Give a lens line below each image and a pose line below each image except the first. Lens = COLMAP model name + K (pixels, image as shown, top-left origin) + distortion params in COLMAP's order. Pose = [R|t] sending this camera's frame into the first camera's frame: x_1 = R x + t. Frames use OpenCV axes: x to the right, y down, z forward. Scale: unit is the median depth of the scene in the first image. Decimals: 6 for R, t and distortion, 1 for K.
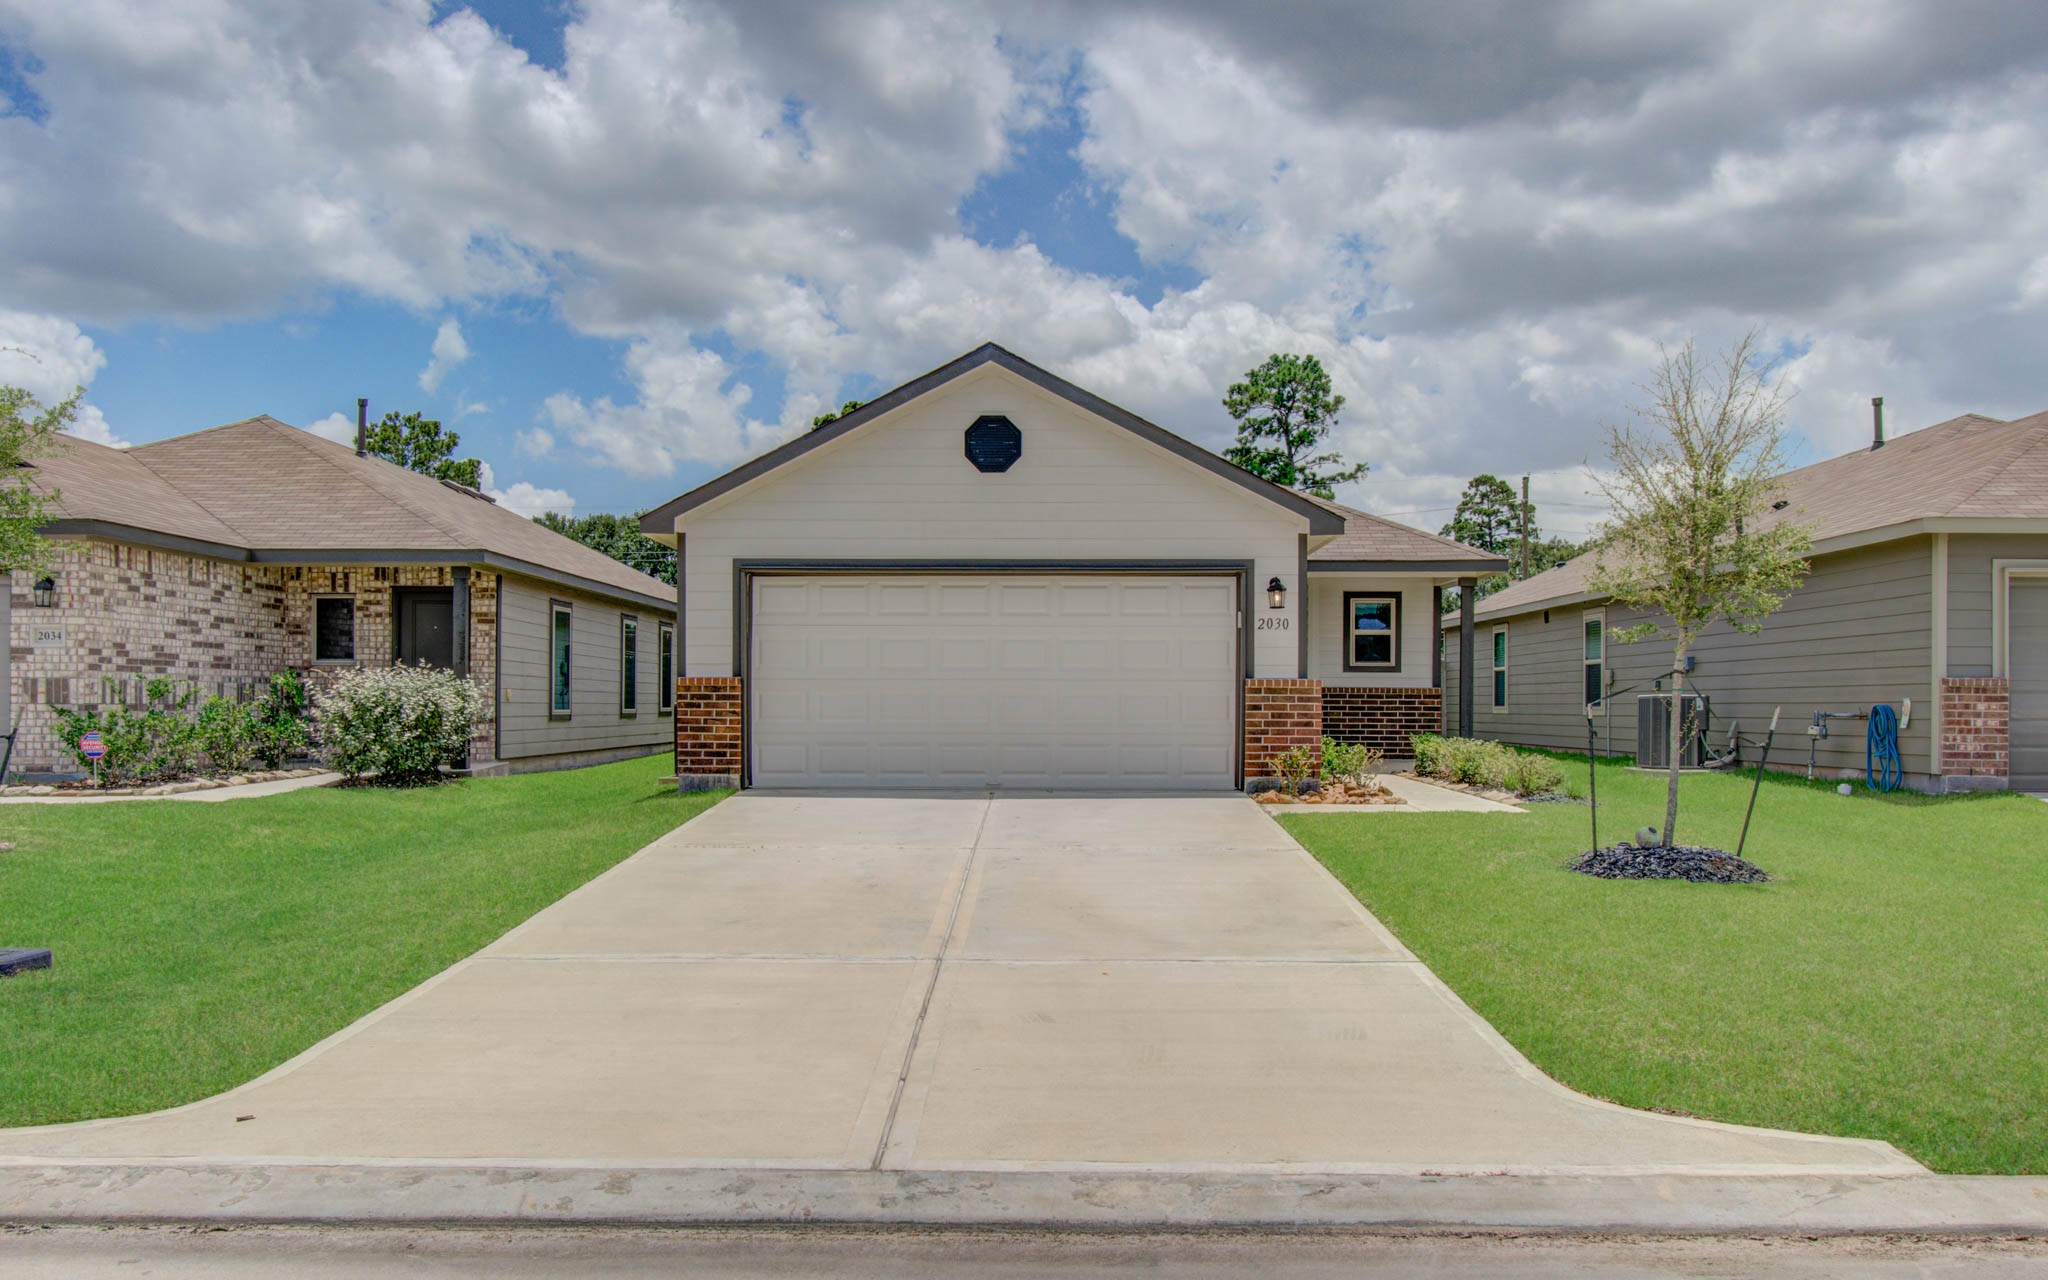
lens RADIAL K [[1694.2, 0, 1023.2], [0, 1694.2, 690.5], [0, 0, 1]] dist [0.074057, 0.000509]
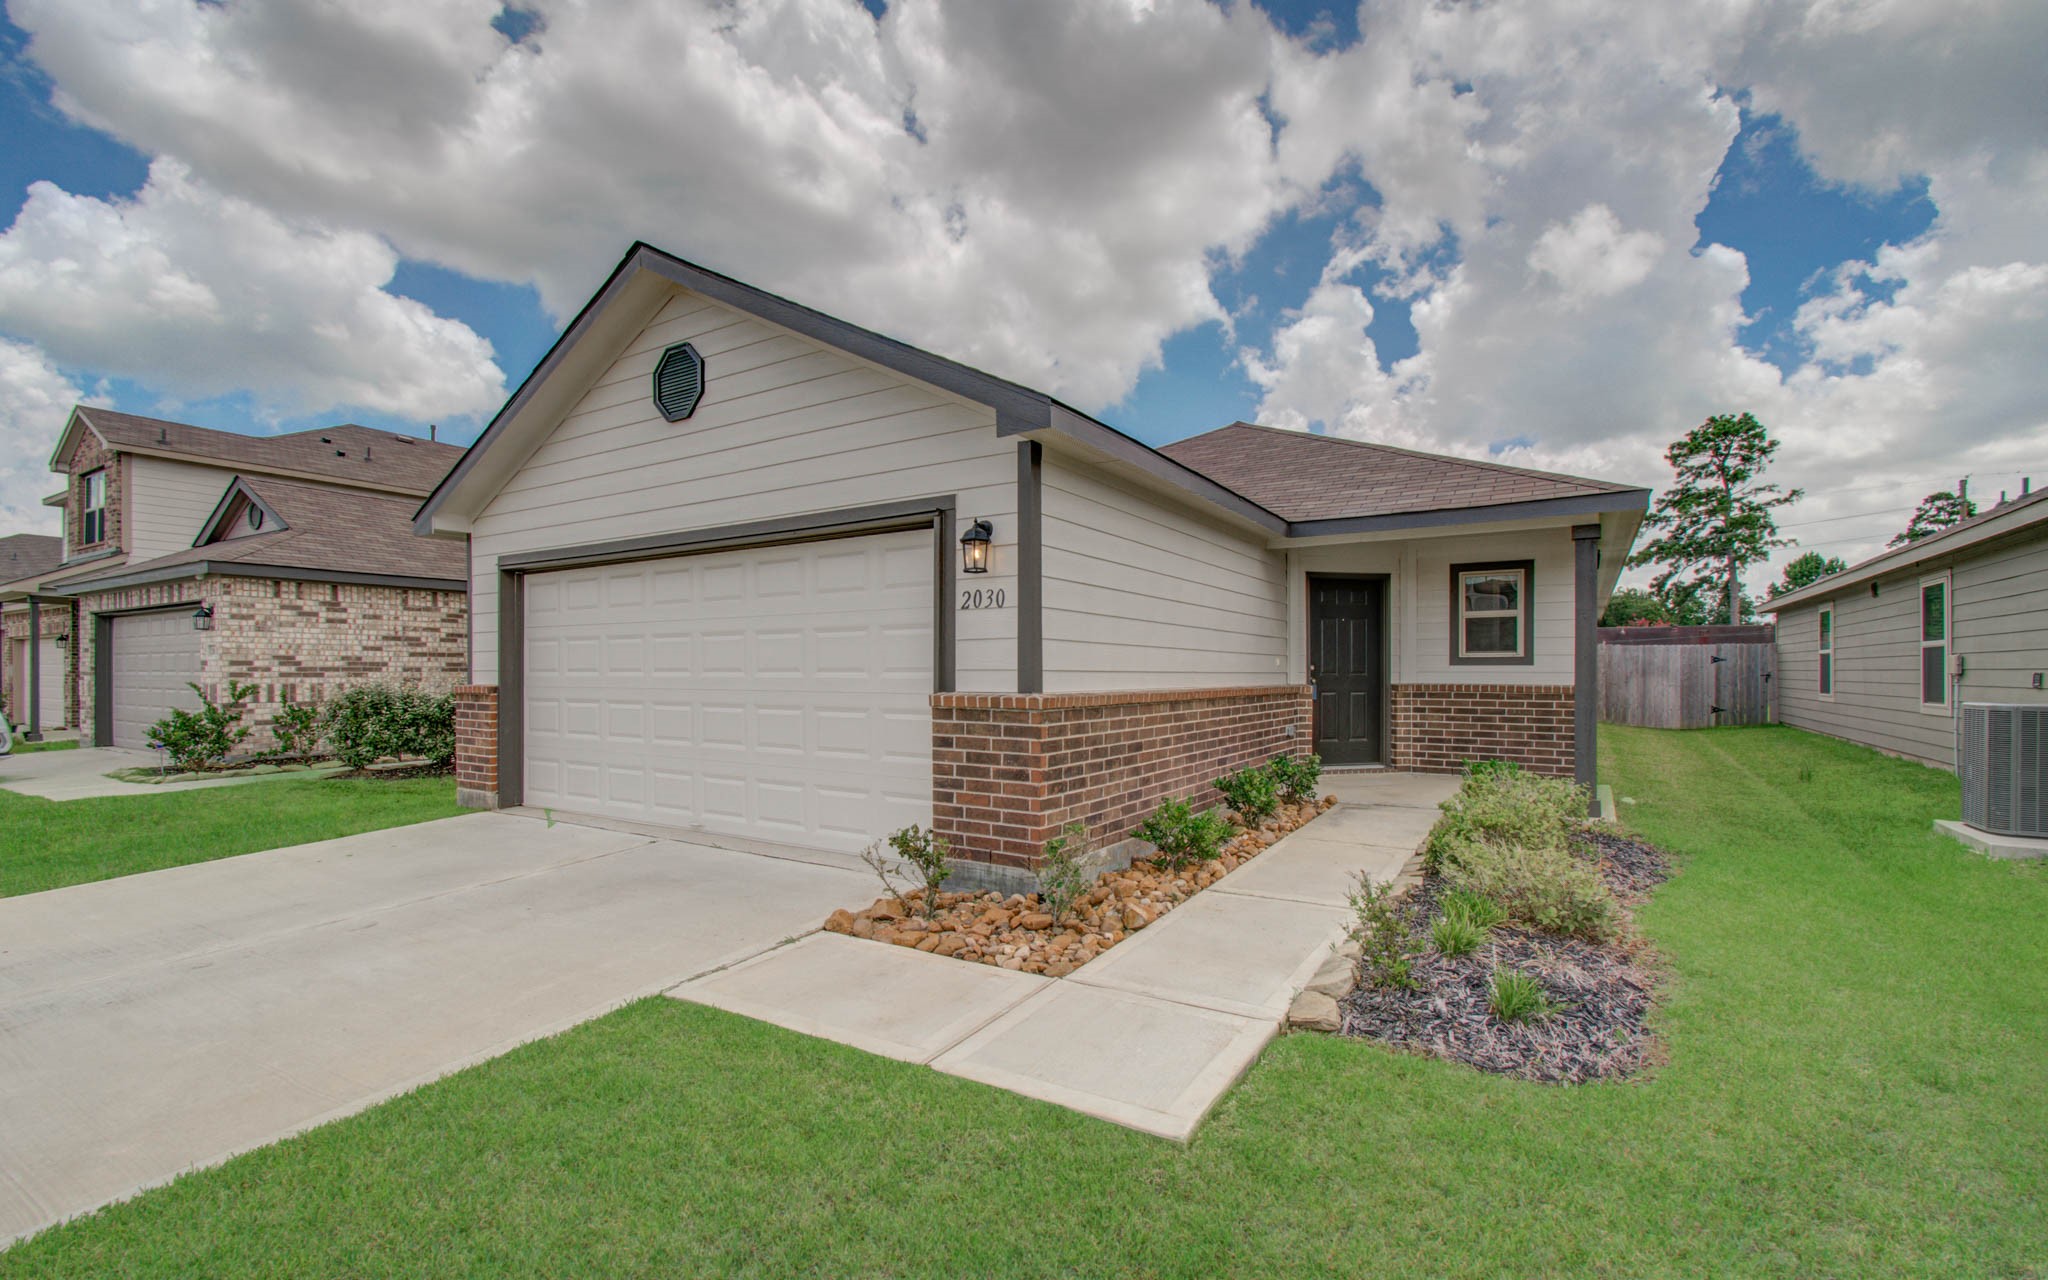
lens RADIAL K [[875.7, 0, 1024.6], [0, 875.7, 674.0], [0, 0, 1]] dist [-0.000811, 0.007309]
pose [[0.851551, -0.000928, -0.524271, 0.172488], [0.006977, 0.999930, 0.009562, -0.008858], [0.524225, -0.011800, 0.851498, 0.404585]]
